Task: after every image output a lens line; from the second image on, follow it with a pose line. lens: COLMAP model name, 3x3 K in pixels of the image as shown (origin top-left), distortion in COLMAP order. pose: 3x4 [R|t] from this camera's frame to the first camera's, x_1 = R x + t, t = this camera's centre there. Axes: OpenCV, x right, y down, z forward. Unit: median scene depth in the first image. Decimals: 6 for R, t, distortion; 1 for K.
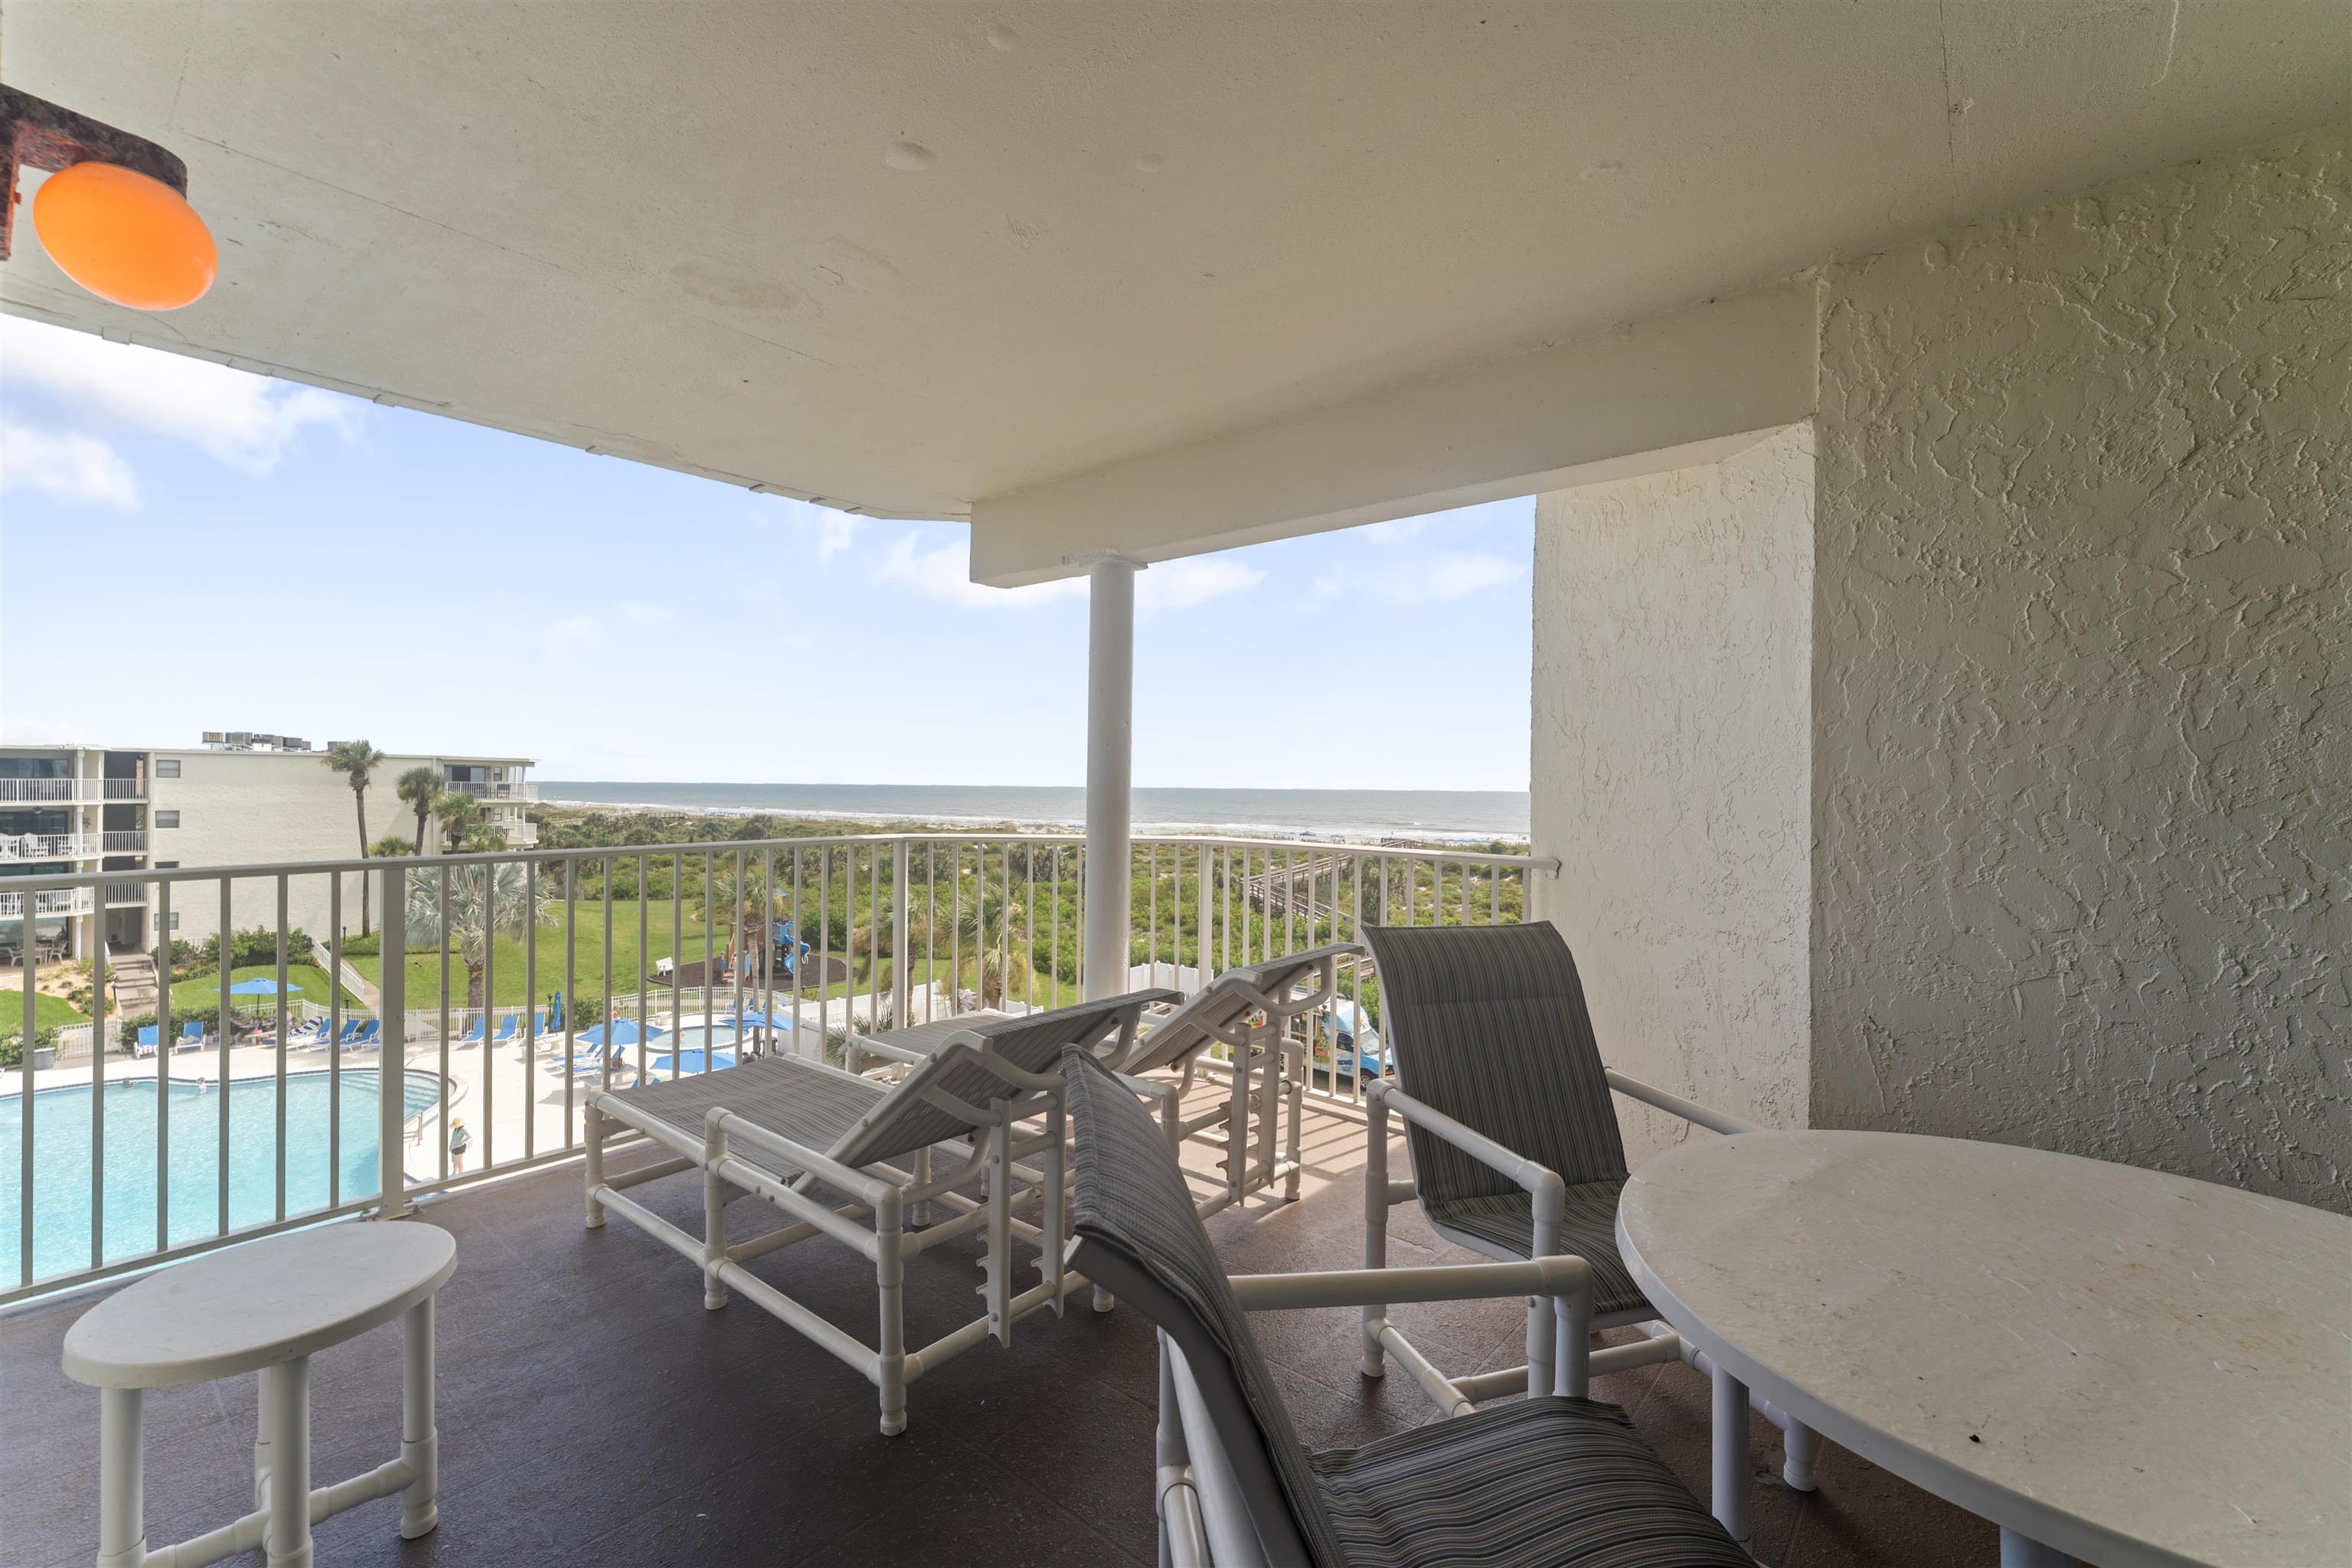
lens RADIAL K [[940.8, 0, 1181.9], [0, 940.8, 777.3], [0, 0, 1]] dist [-0.003603, -0.000052]
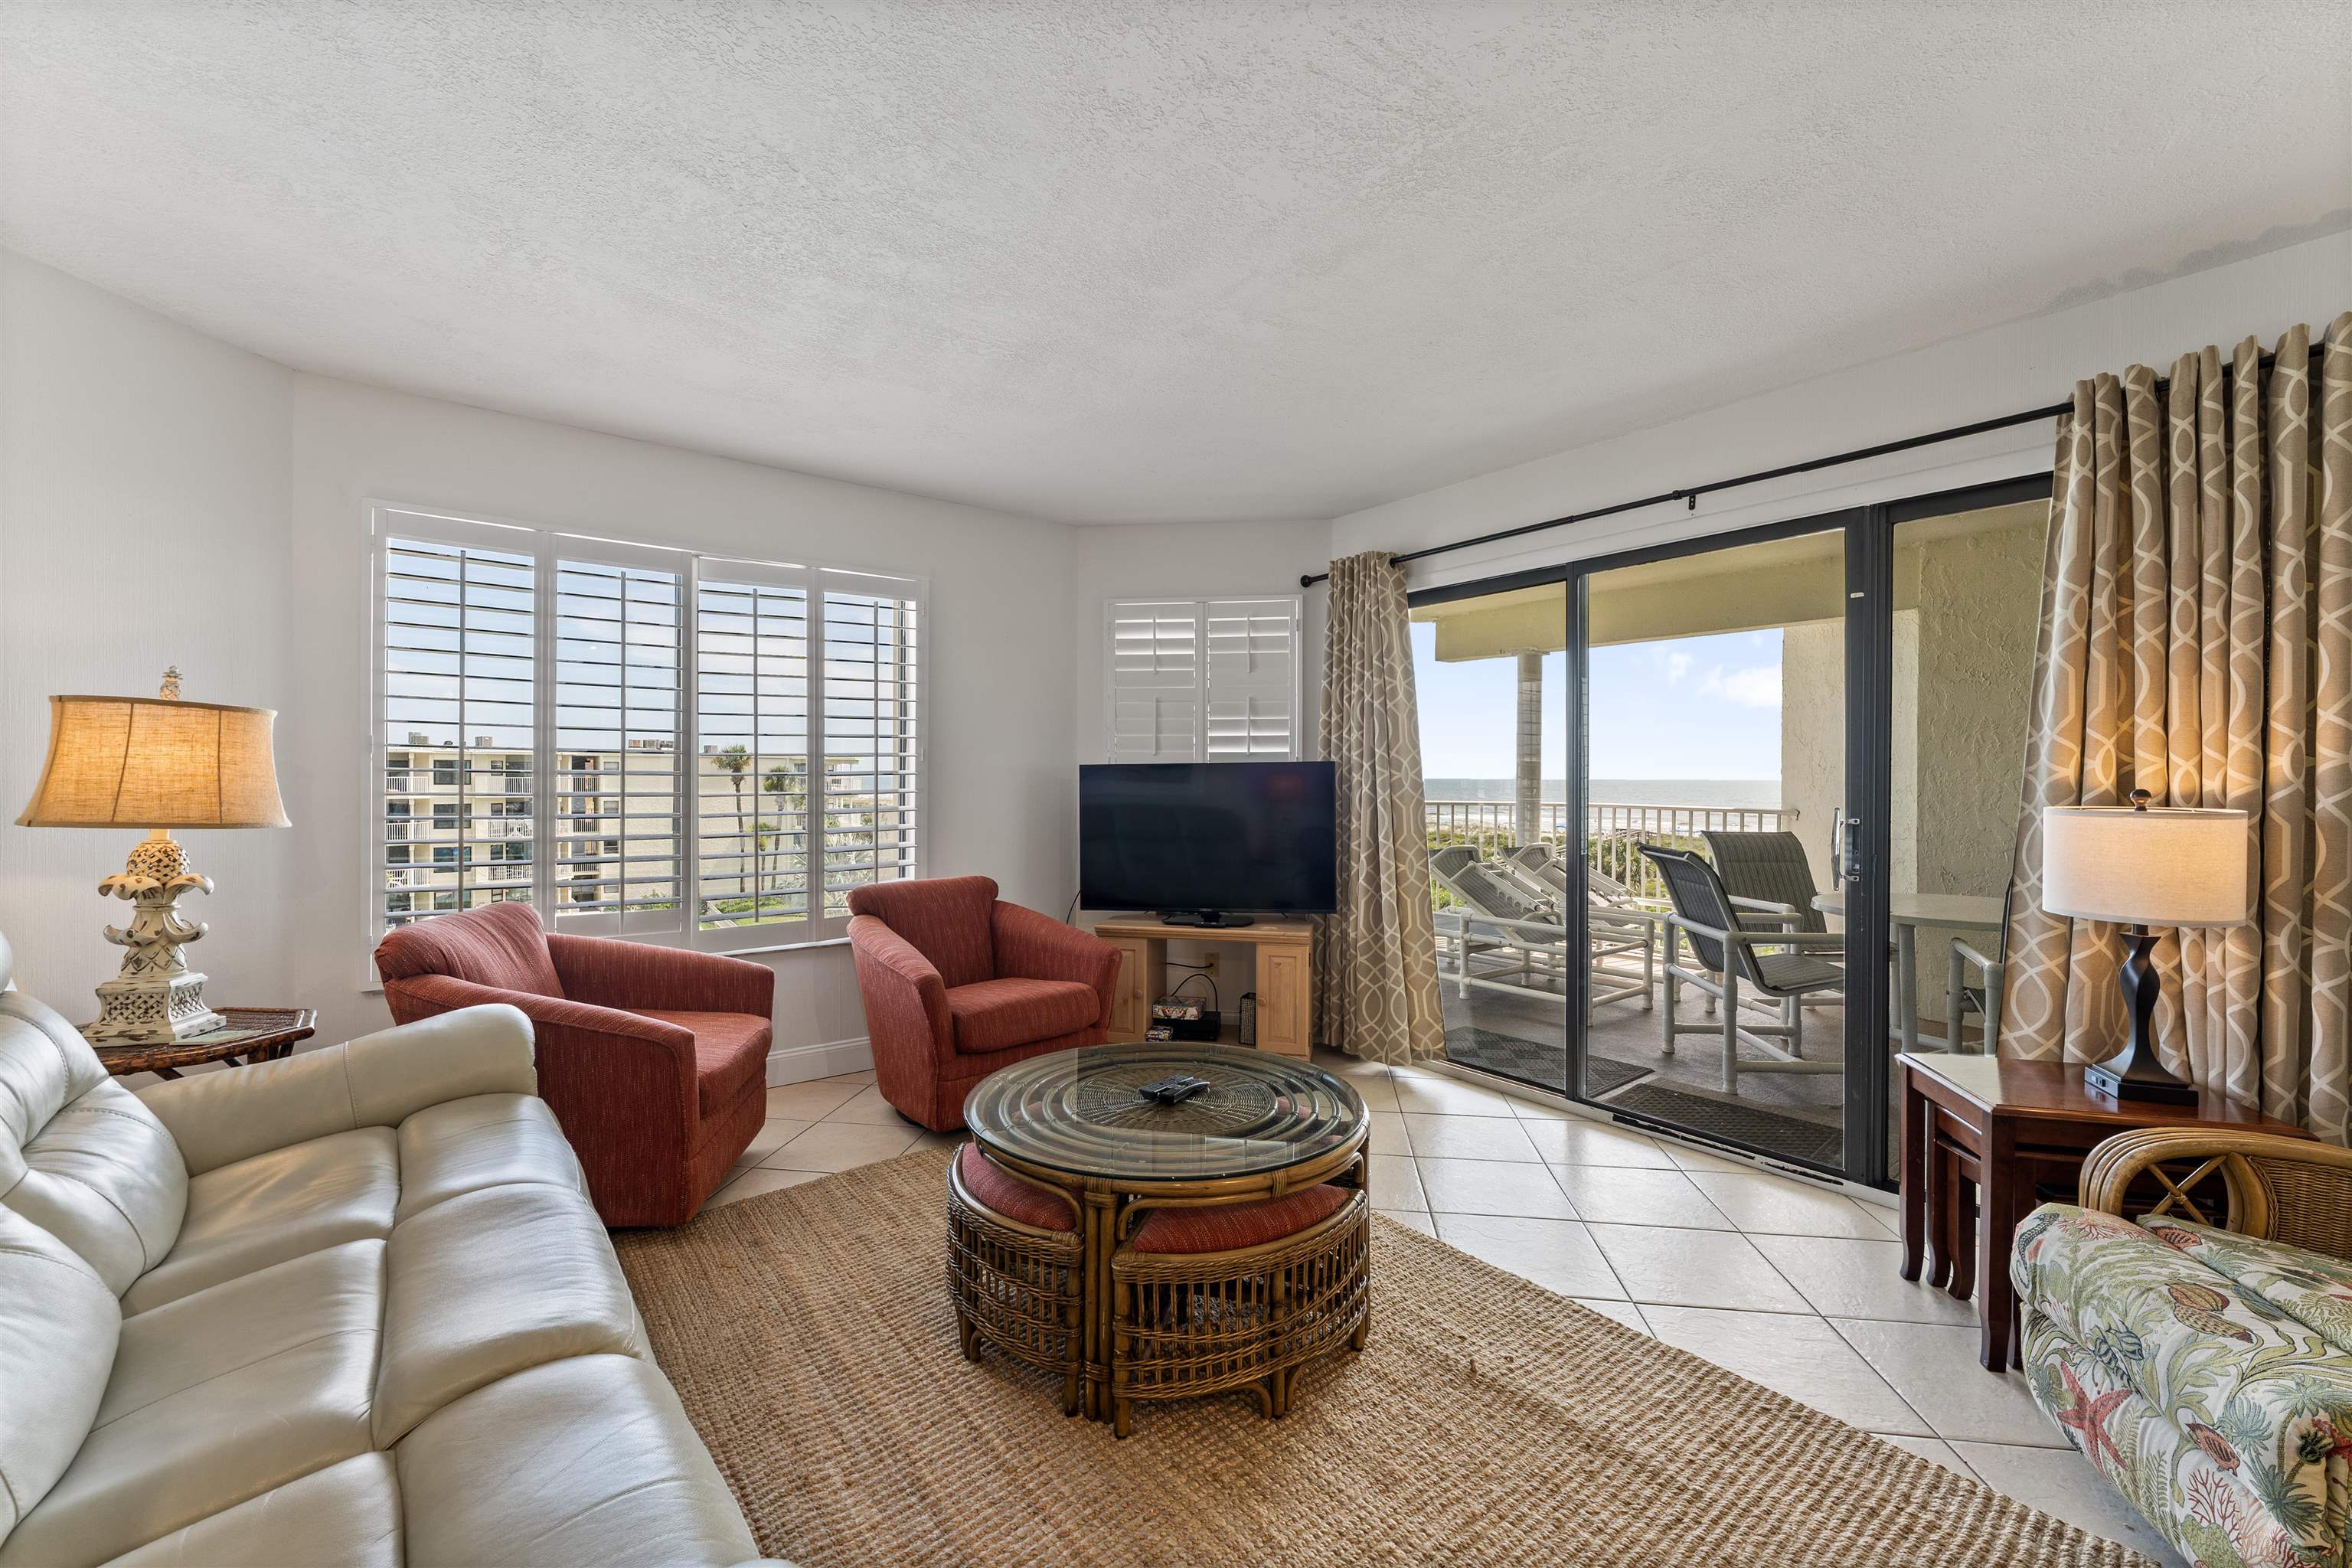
lens RADIAL K [[940.8, 0, 1181.1], [0, 940.8, 775.7], [0, 0, 1]] dist [-0.003603, -0.000052]
pose [[0.977970, -0.000873, -0.208742, -0.604174], [0.001495, 0.999995, 0.002823, 0.015871], [0.208738, -0.003073, 0.977967, -1.604818]]
